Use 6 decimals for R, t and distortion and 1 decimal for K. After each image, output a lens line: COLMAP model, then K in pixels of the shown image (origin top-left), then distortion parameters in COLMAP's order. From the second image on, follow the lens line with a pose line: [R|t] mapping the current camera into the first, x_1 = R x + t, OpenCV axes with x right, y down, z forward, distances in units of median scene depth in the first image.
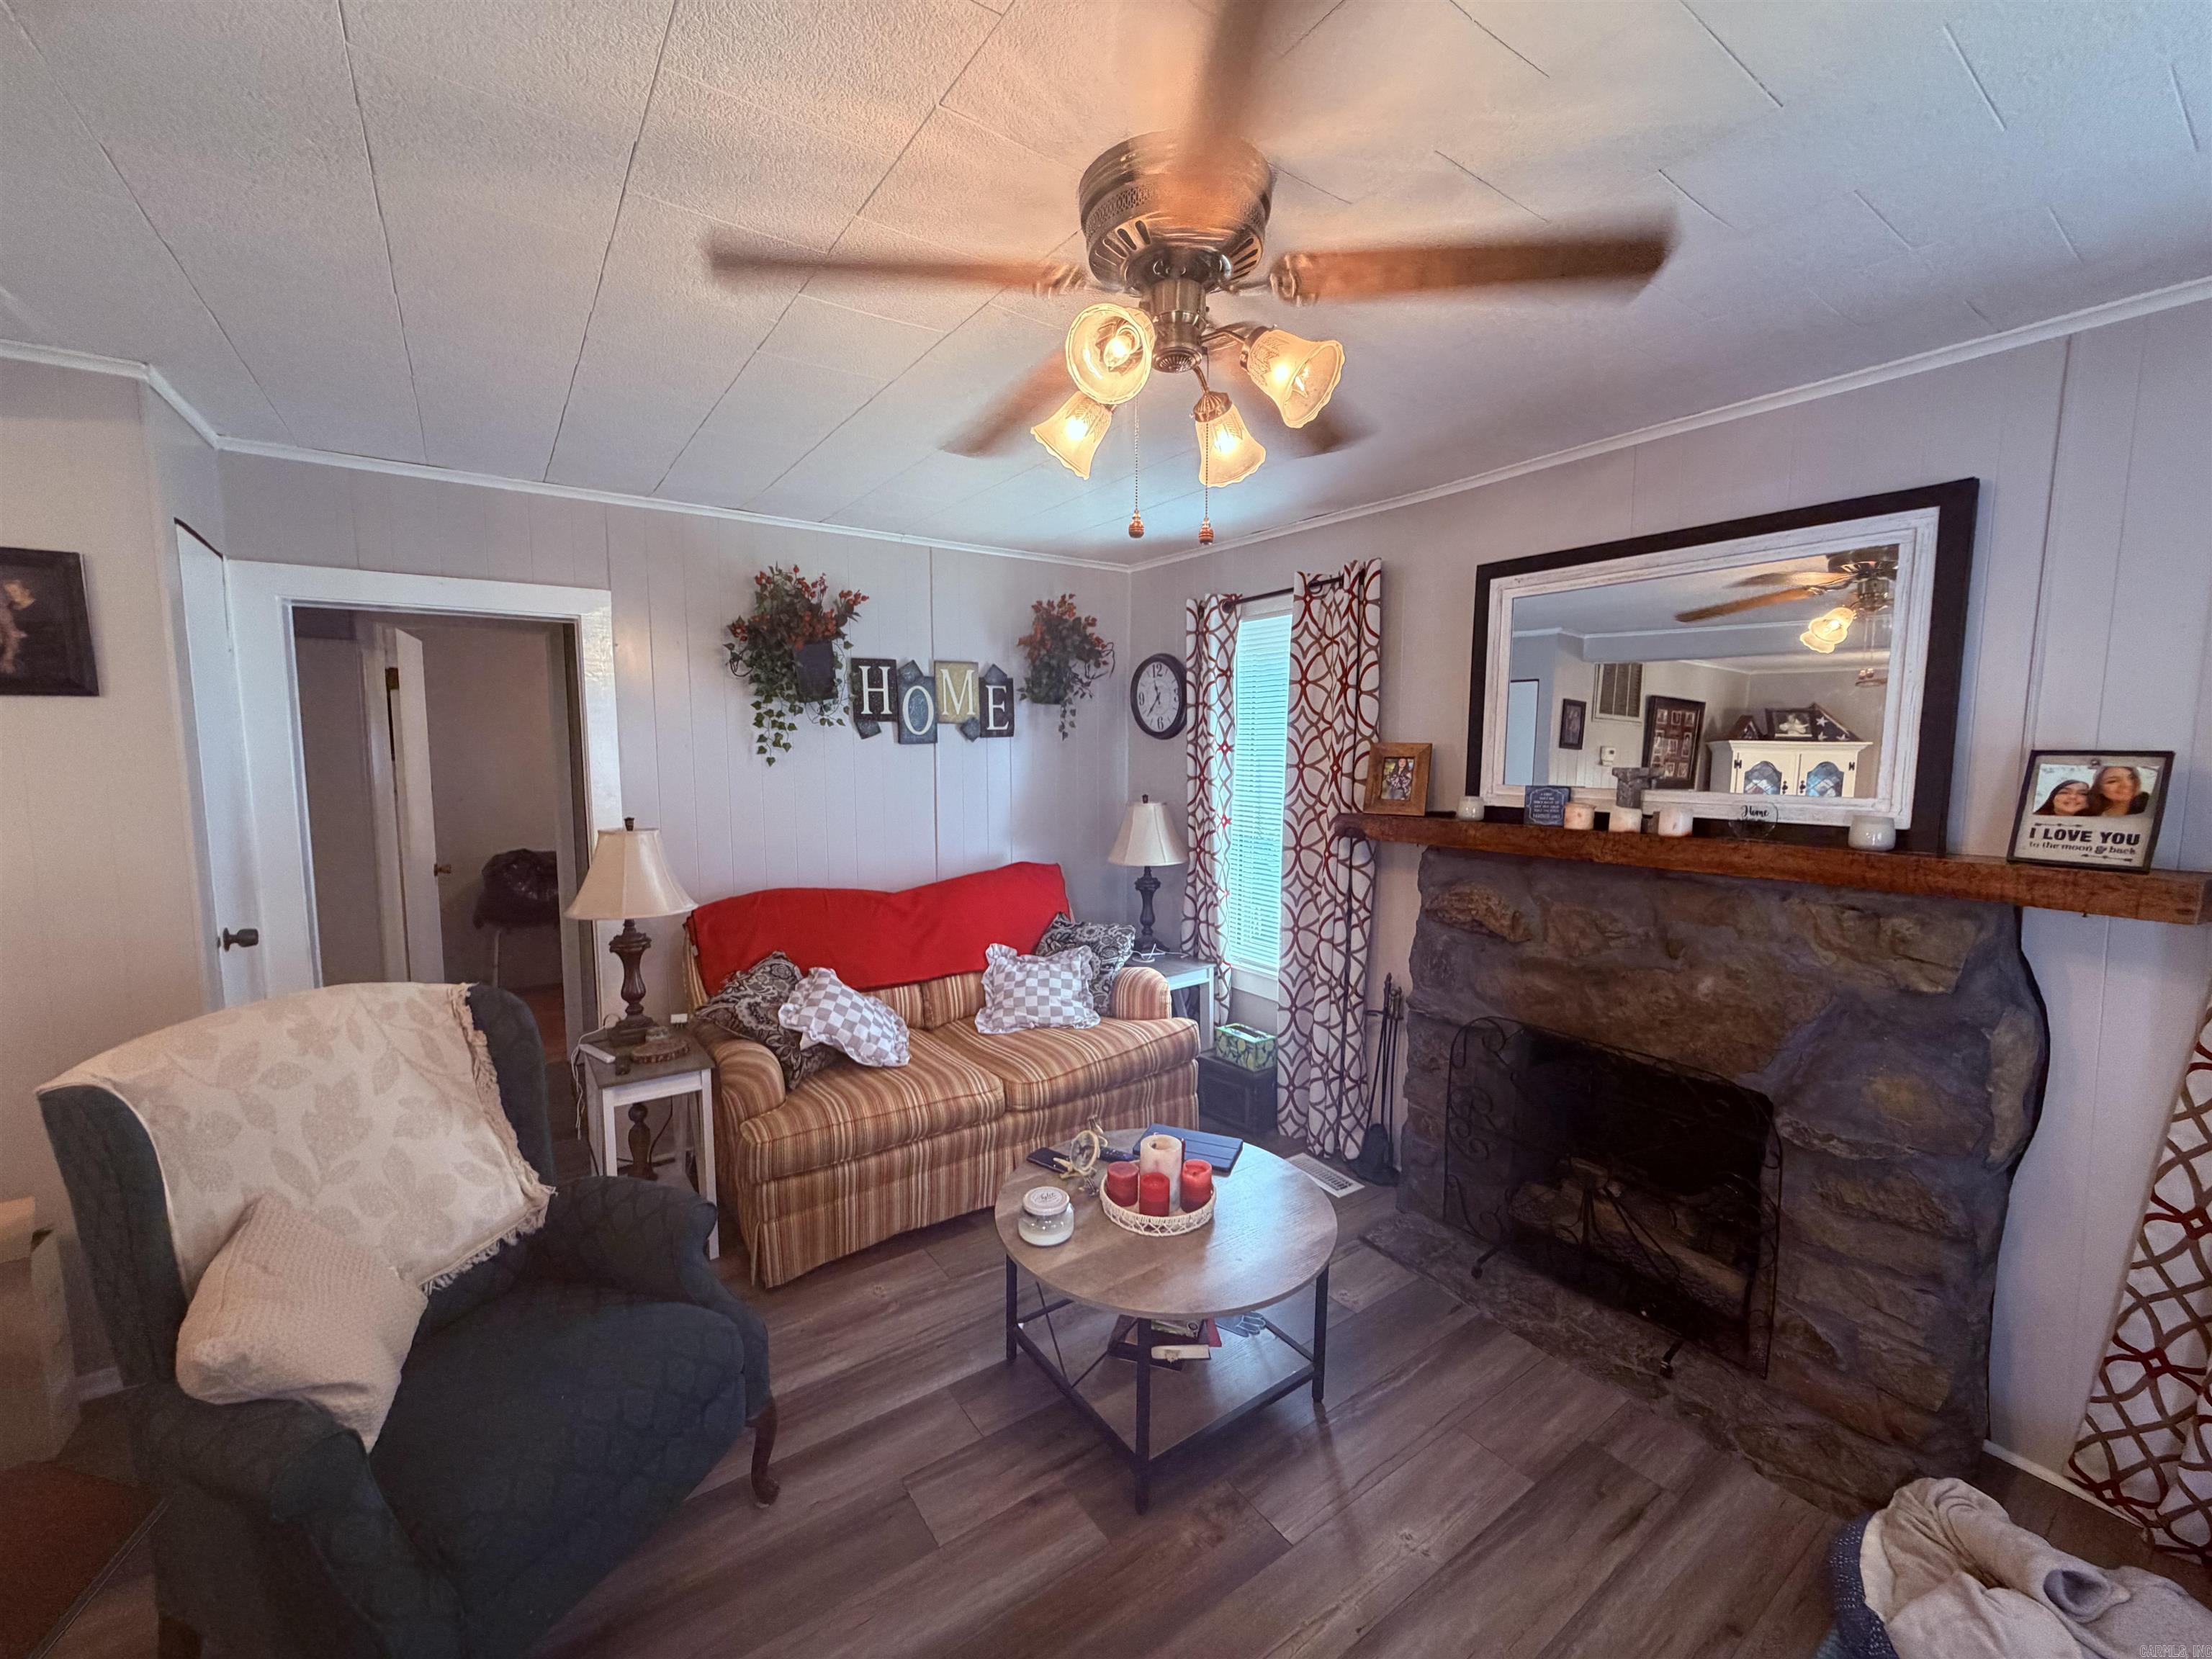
lens RADIAL K [[883.5, 0, 1101.0], [0, 883.5, 831.8], [0, 0, 1]] dist [0.000002, -0.000070]
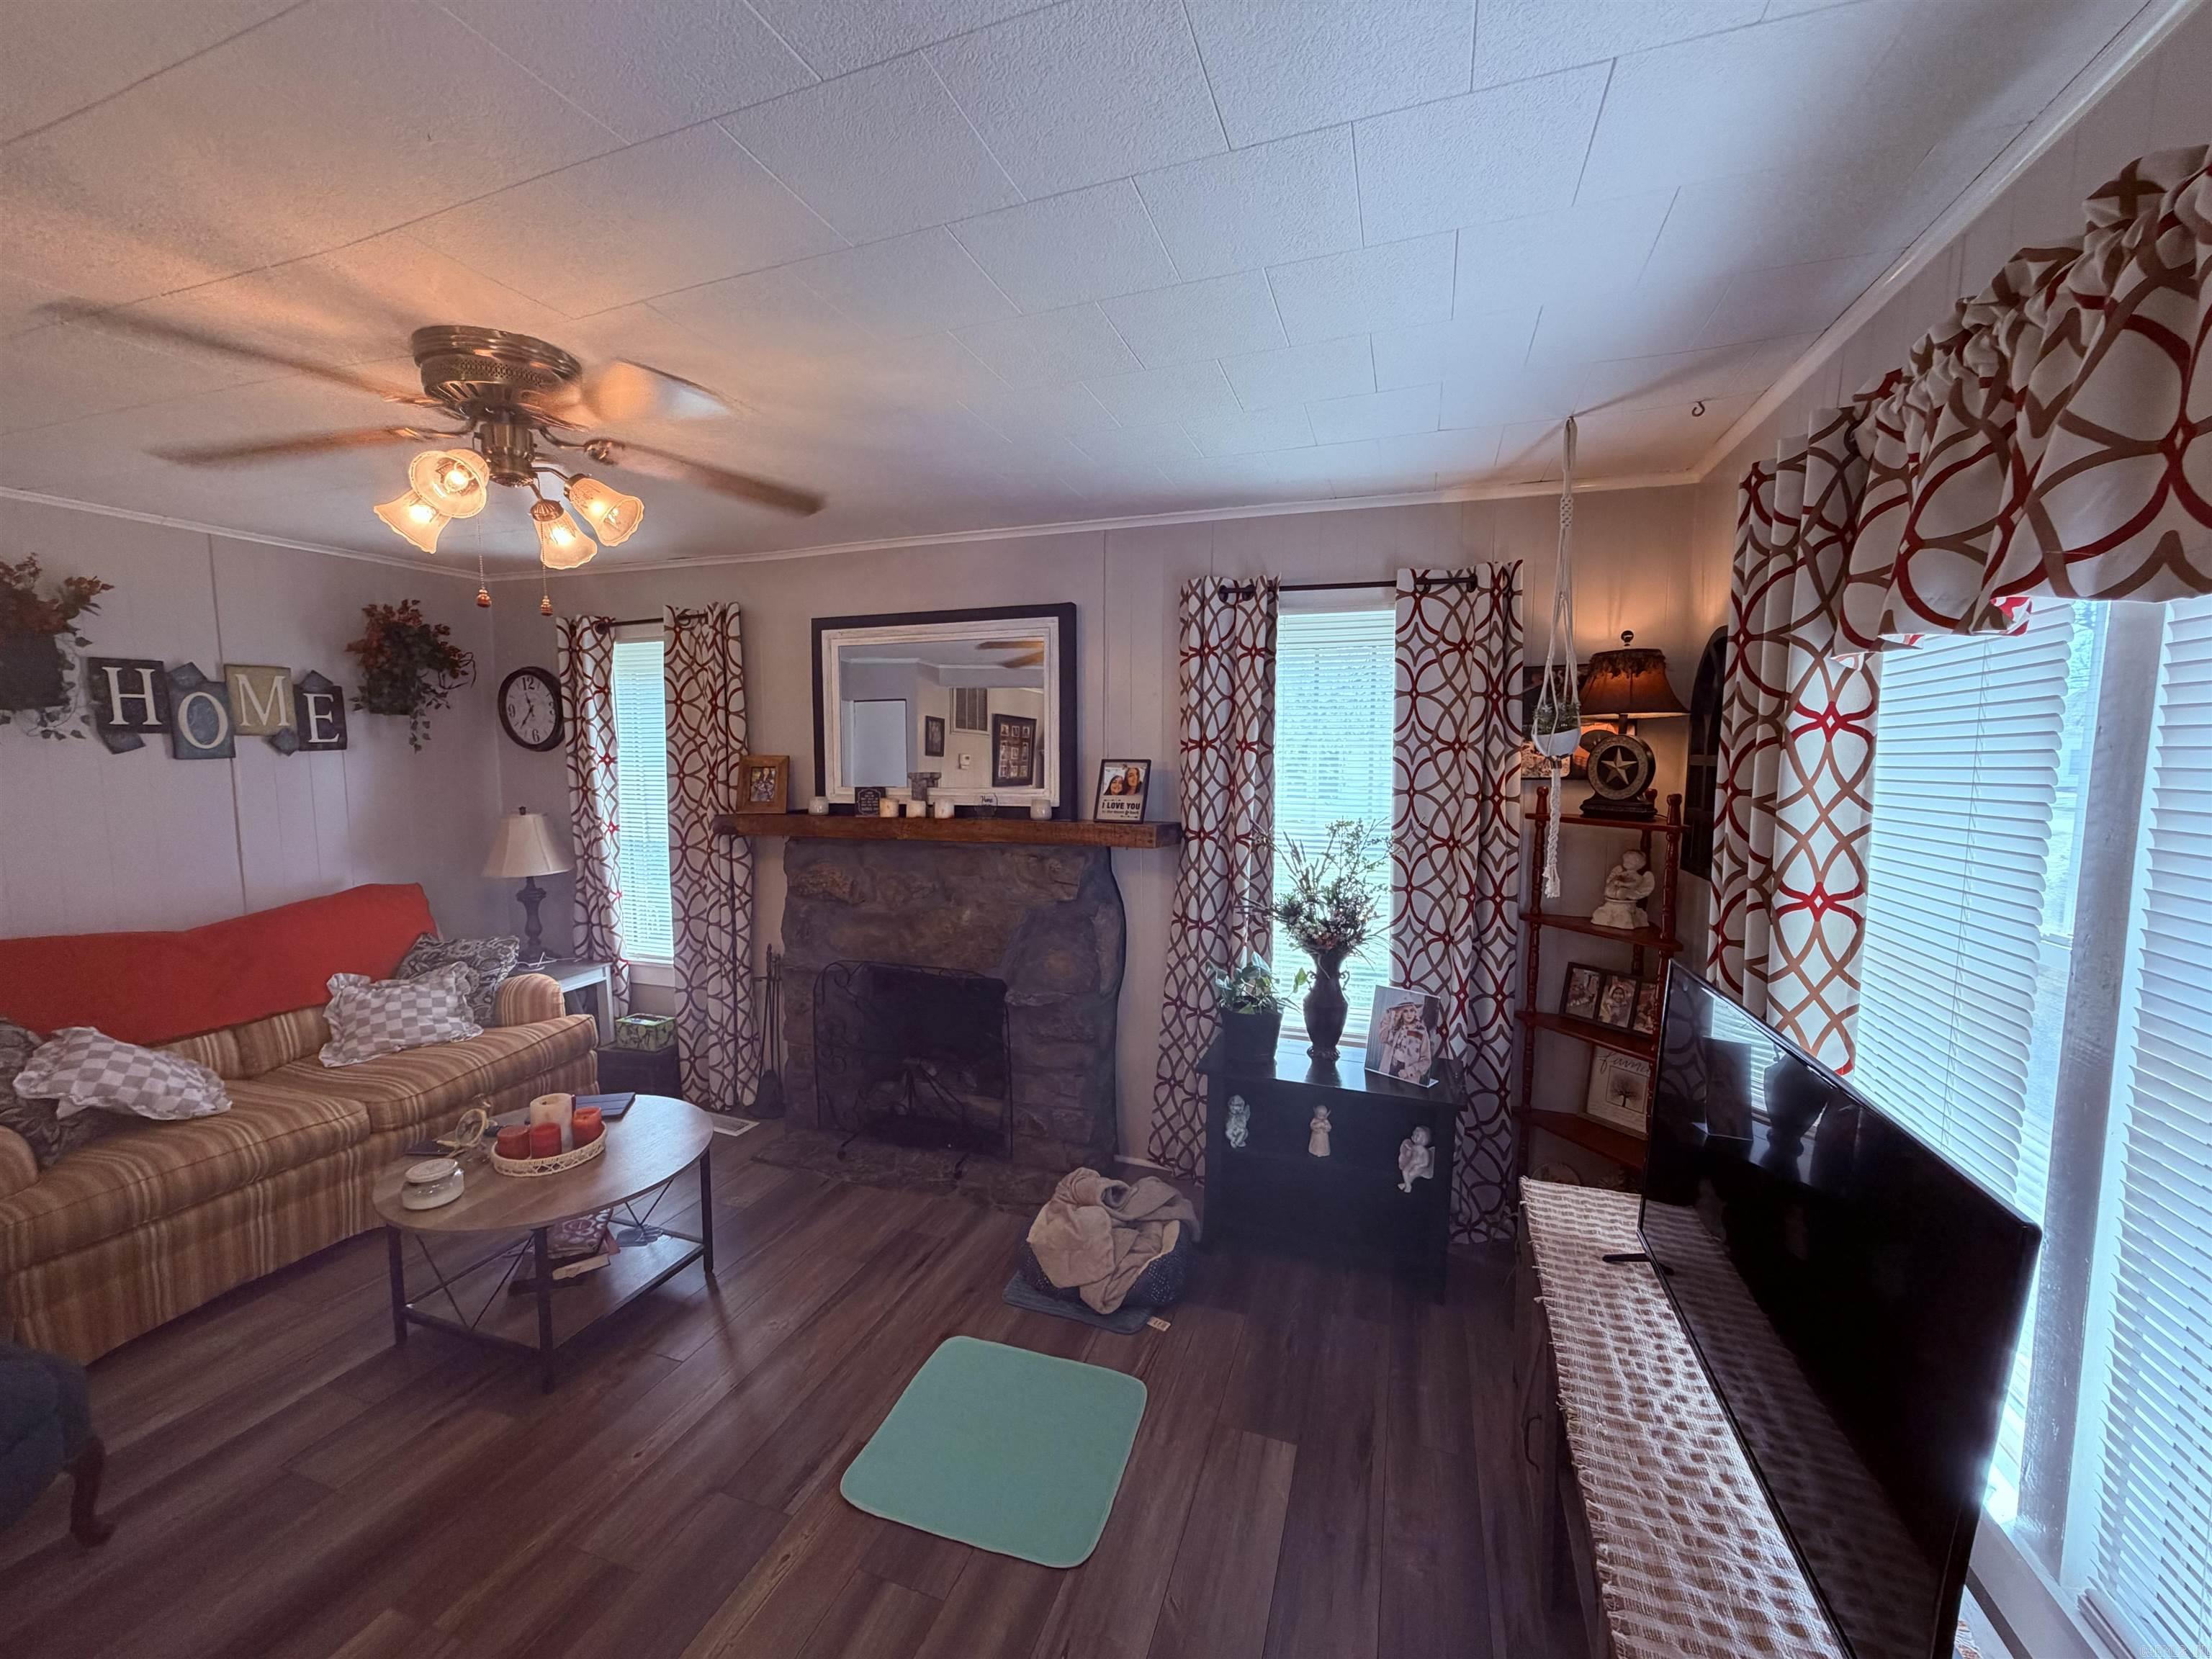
lens RADIAL K [[883.5, 0, 1101.0], [0, 883.5, 831.8], [0, 0, 1]] dist [0.000002, -0.000070]
pose [[0.813411, -0.057913, 0.578800, 0.002795], [0.061289, 0.998026, 0.013727, 0.017537], [-0.578452, 0.024308, 0.815354, -0.271091]]
